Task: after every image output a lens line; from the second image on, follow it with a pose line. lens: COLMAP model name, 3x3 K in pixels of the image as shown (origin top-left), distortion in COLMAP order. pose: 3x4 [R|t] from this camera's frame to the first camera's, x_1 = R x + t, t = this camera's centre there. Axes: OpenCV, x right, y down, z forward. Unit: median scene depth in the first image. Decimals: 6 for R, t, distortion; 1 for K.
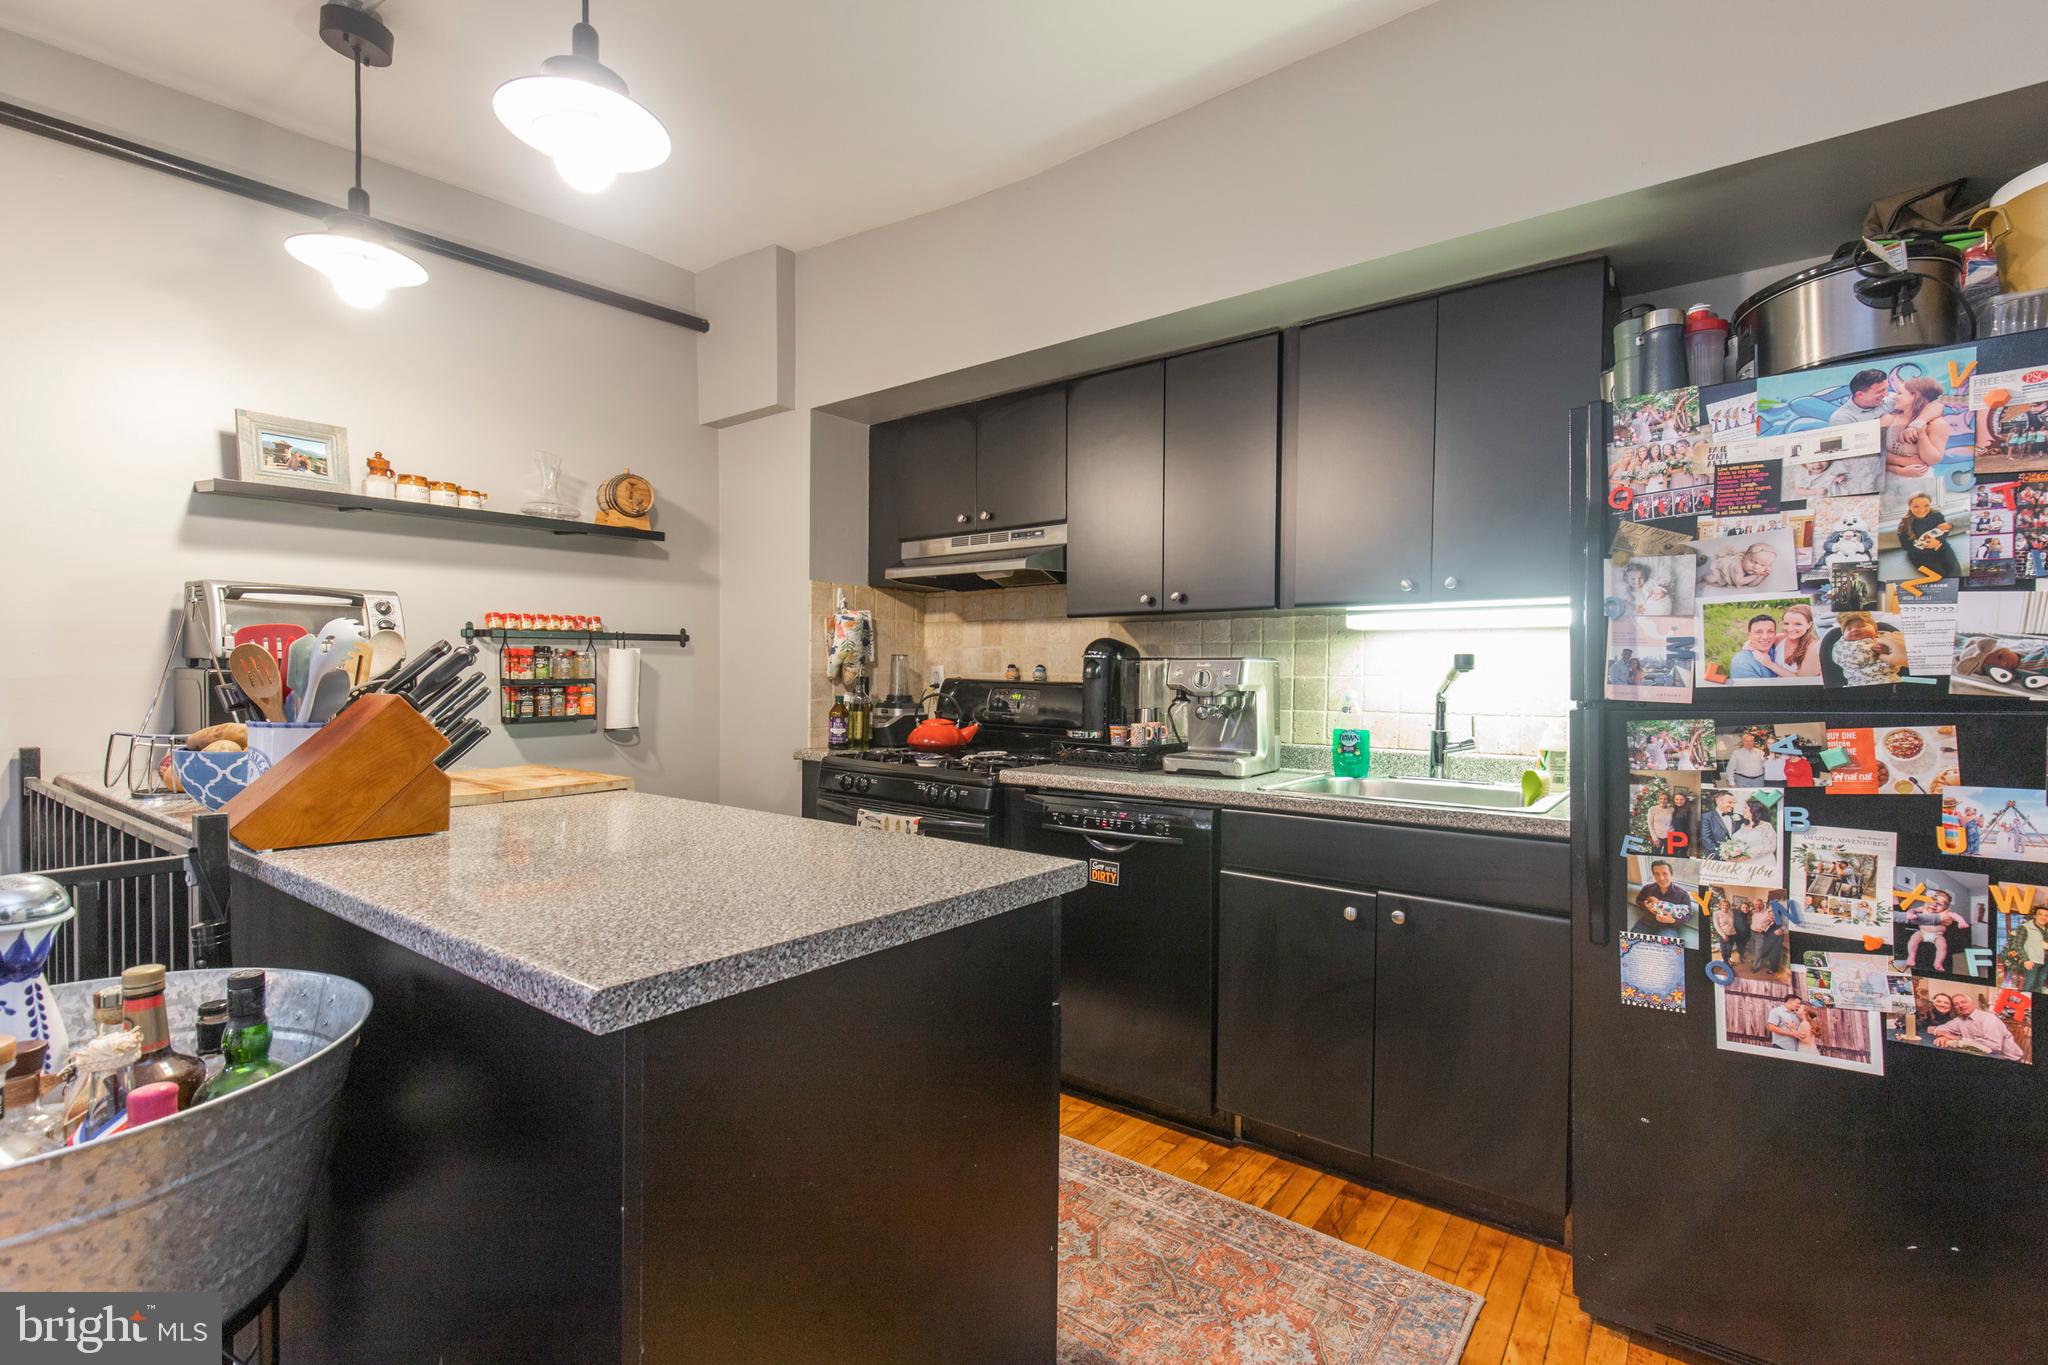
lens RADIAL K [[927.7, 0, 1021.3], [0, 927.7, 693.9], [0, 0, 1]] dist [0.004600, 0.000866]
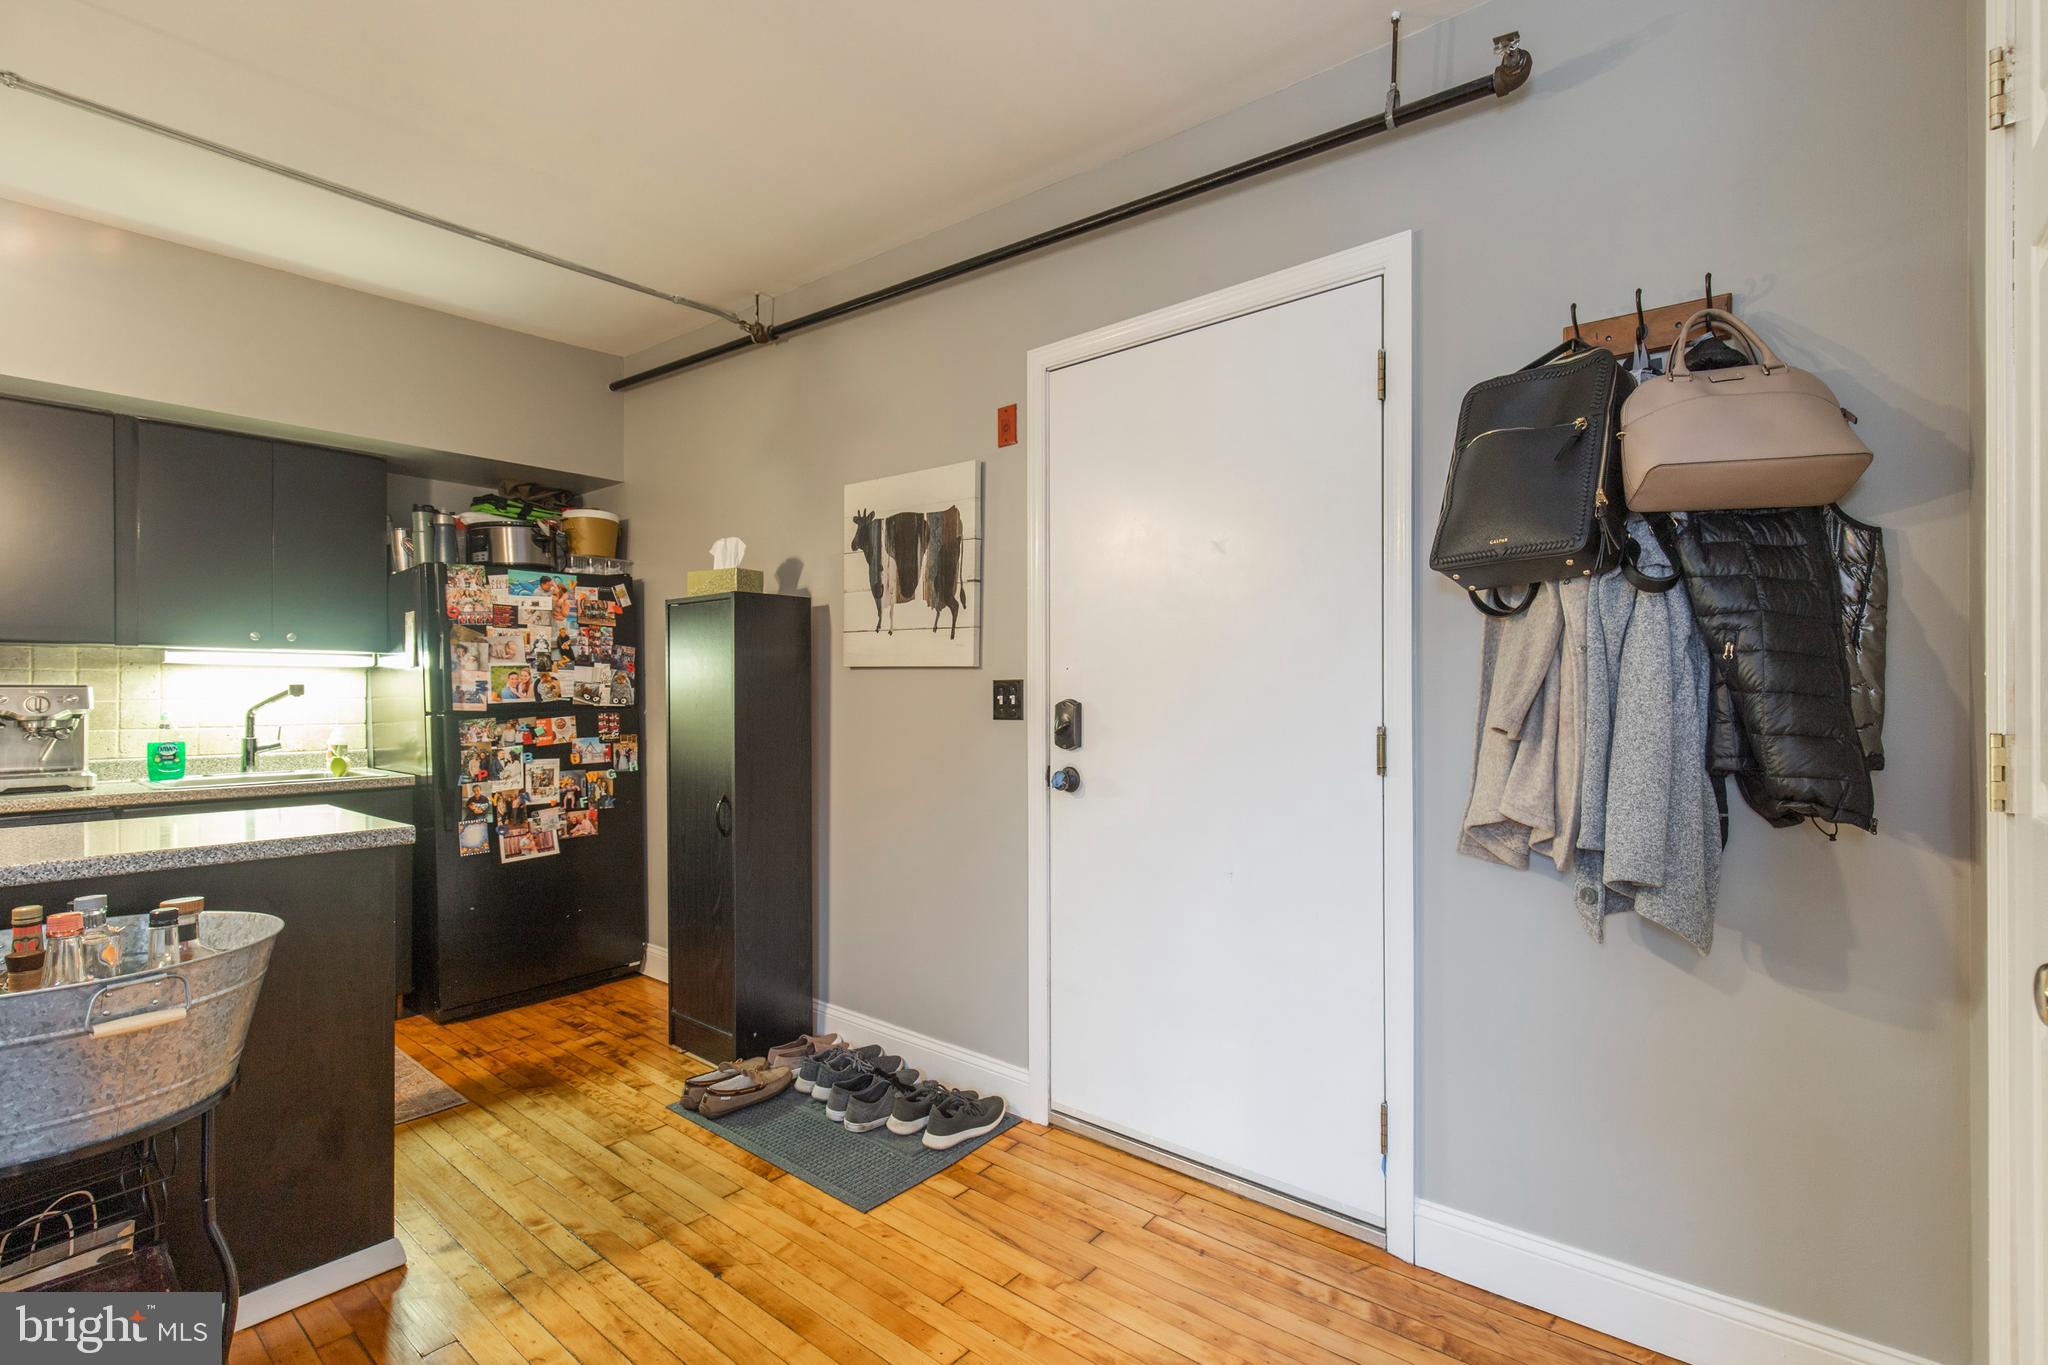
lens RADIAL K [[927.7, 0, 1018.0], [0, 927.7, 688.7], [0, 0, 1]] dist [0.004600, 0.000866]
pose [[0.085939, -0.002791, 0.996297, -1.426179], [0.023050, 0.999734, 0.000812, -0.015838], [-0.996034, 0.022895, 0.085980, -0.460403]]
